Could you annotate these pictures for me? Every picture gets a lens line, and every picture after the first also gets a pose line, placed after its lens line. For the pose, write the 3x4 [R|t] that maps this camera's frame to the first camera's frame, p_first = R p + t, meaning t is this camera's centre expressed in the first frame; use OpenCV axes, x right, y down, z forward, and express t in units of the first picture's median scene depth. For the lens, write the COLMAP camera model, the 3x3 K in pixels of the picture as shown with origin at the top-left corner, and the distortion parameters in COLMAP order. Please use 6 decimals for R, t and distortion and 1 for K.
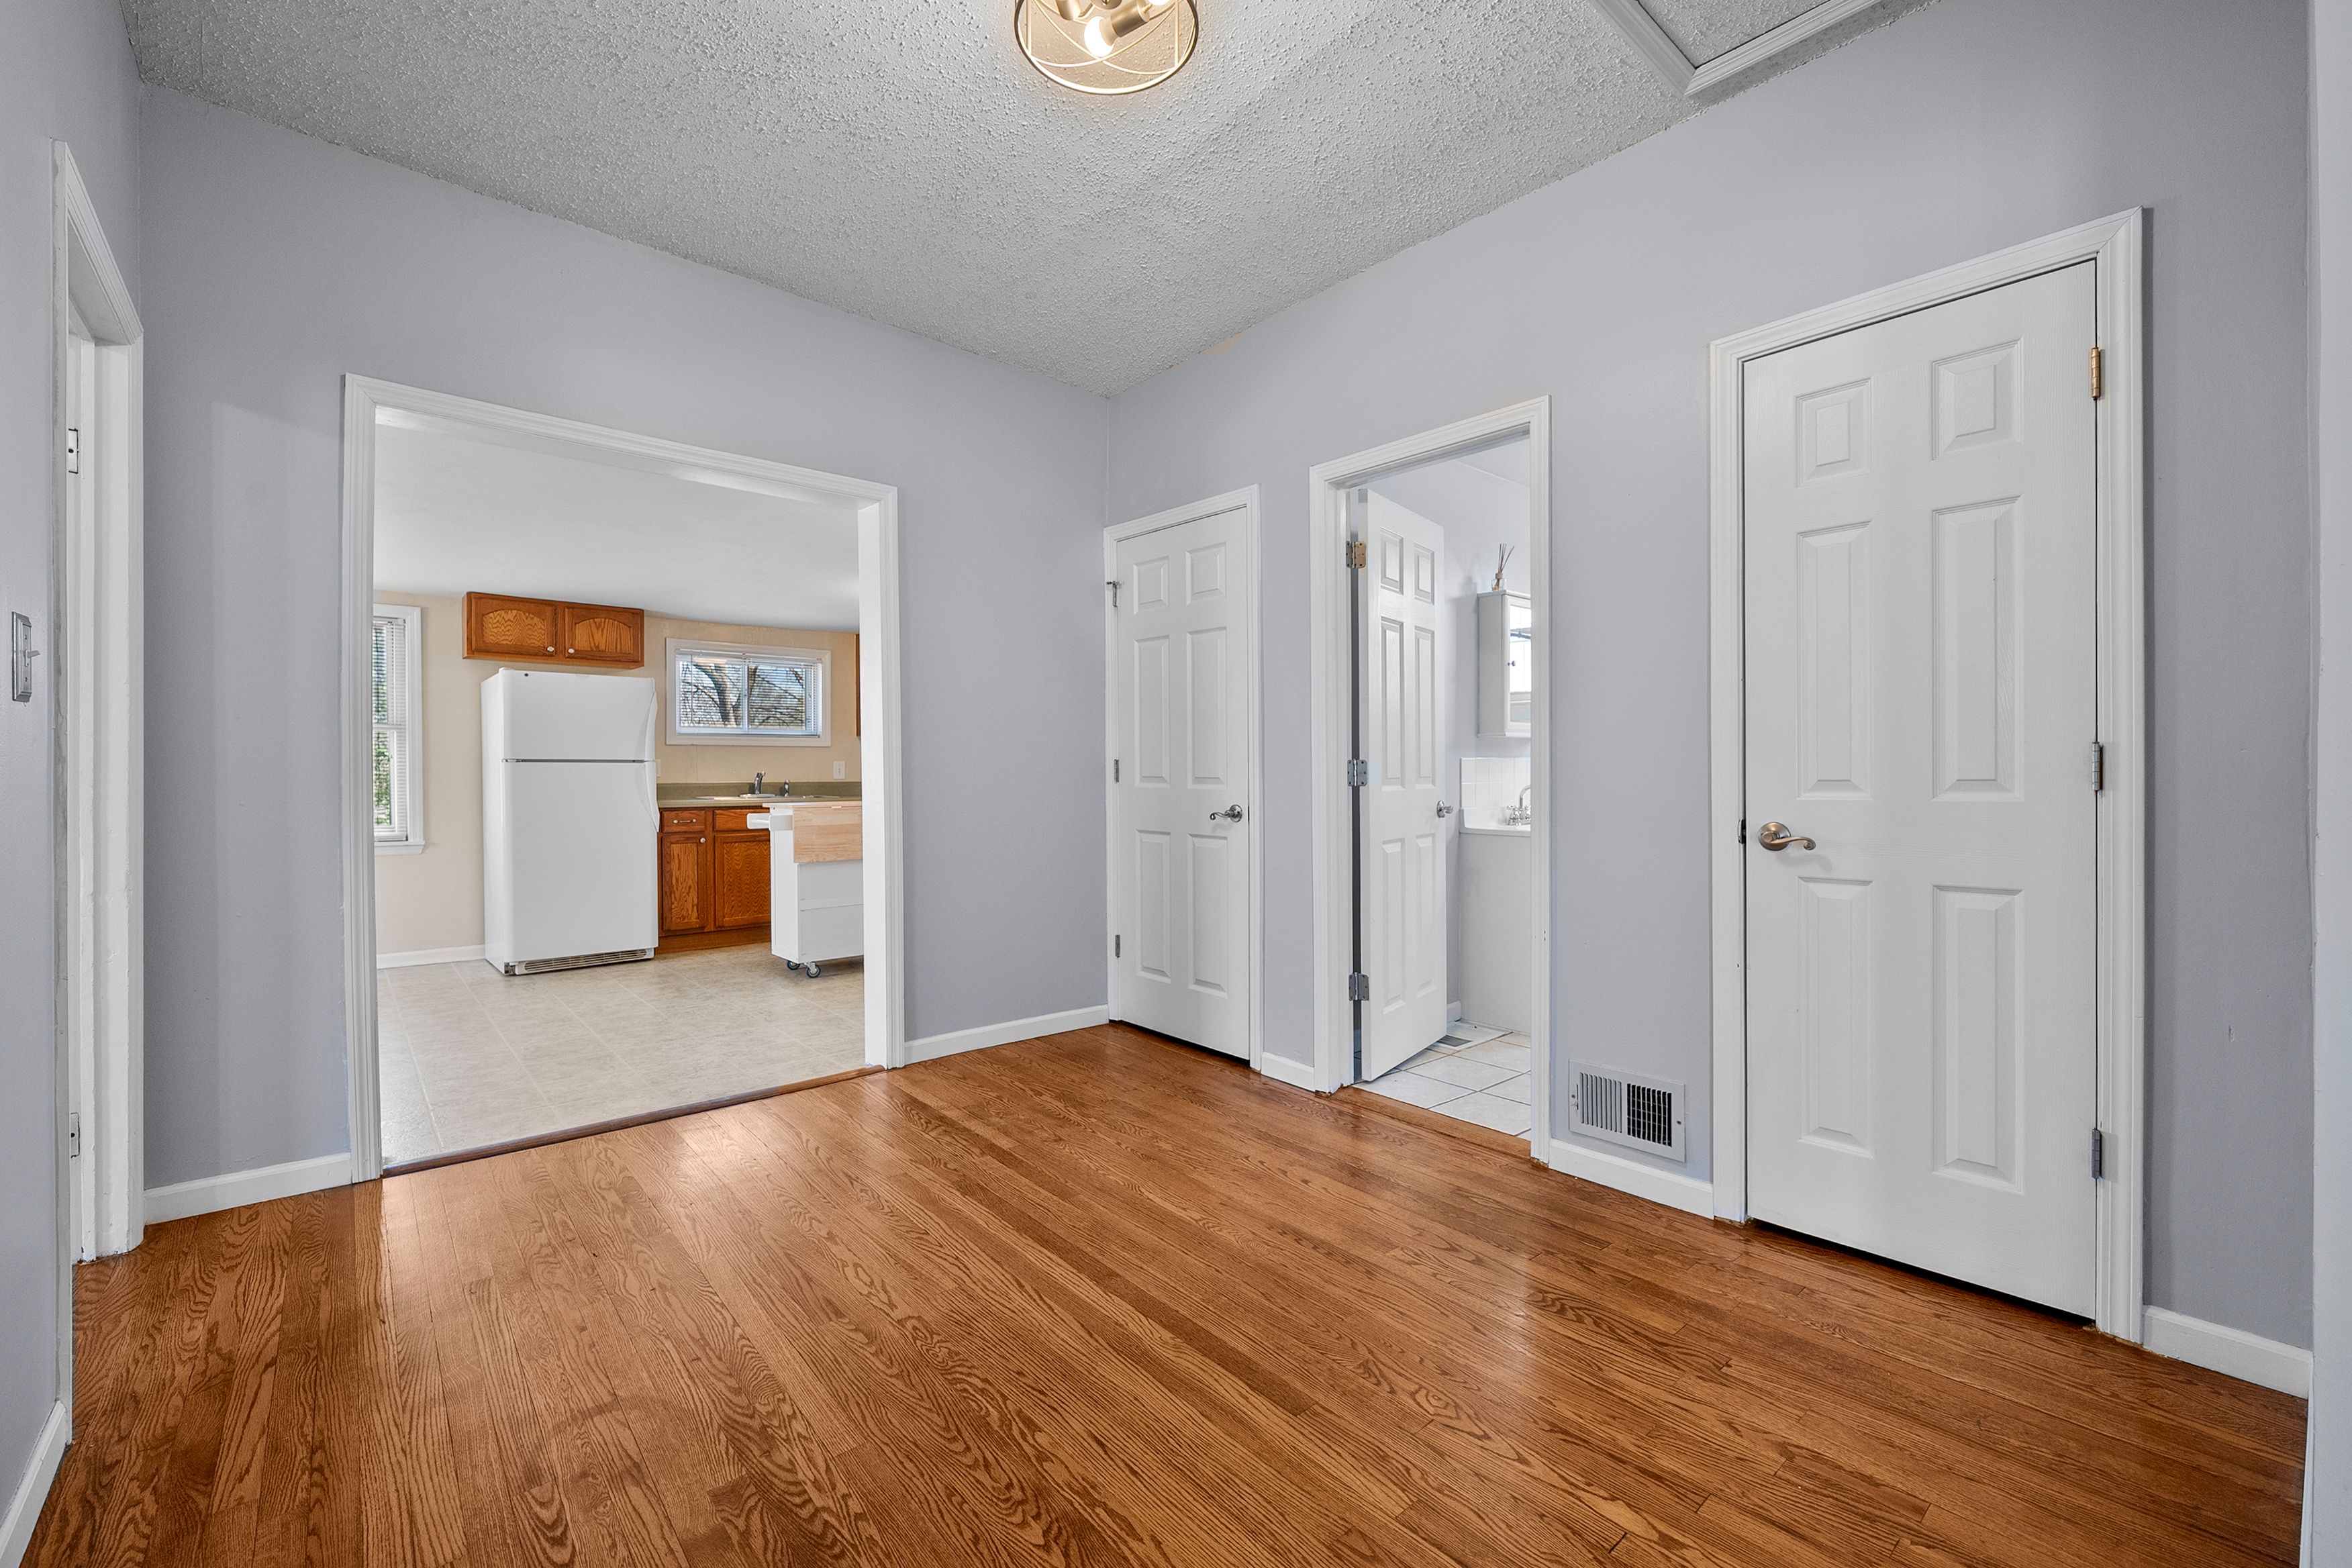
lens RADIAL K [[943.9, 0, 1166.8], [0, 943.9, 782.1], [0, 0, 1]] dist [-0.002468, -0.000334]
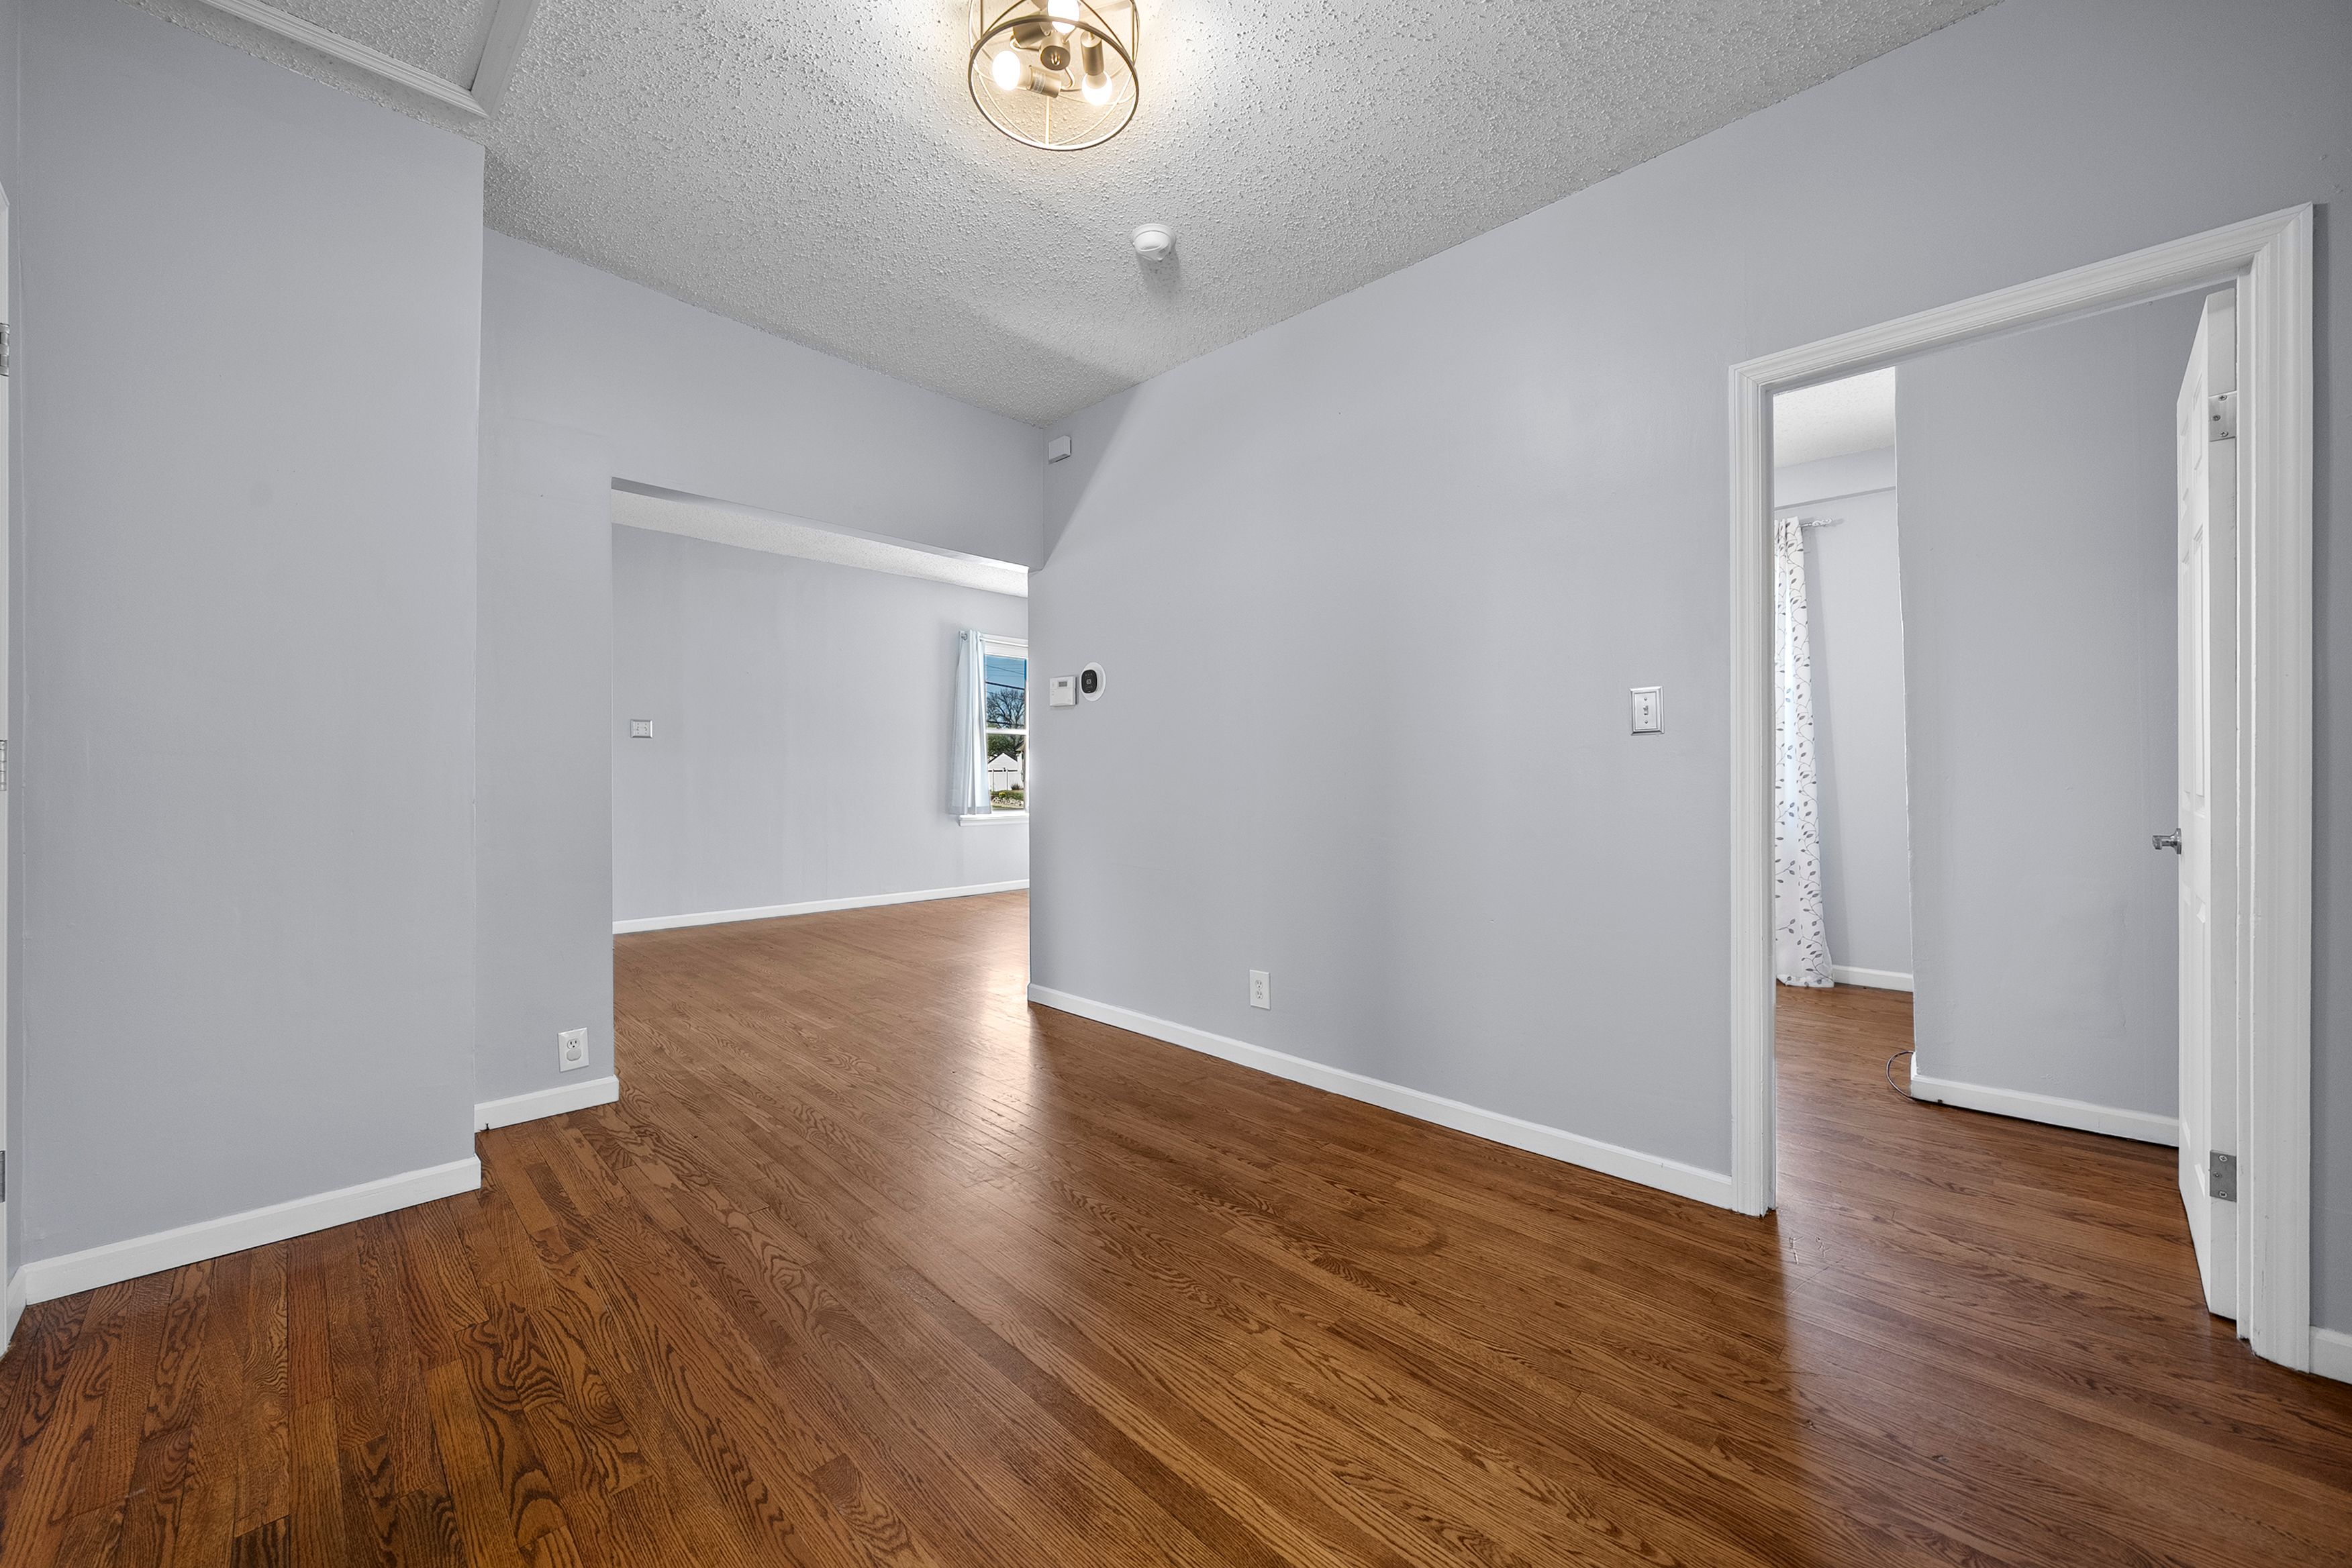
lens RADIAL K [[913.3, 0, 1163.8], [0, 913.3, 774.6], [0, 0, 1]] dist [-0.001267, -0.000619]
pose [[-0.997012, 0.000619, -0.077242, -0.111772], [-0.000212, 0.999942, 0.010757, -0.019131], [0.077244, 0.010741, -0.996954, 2.122875]]
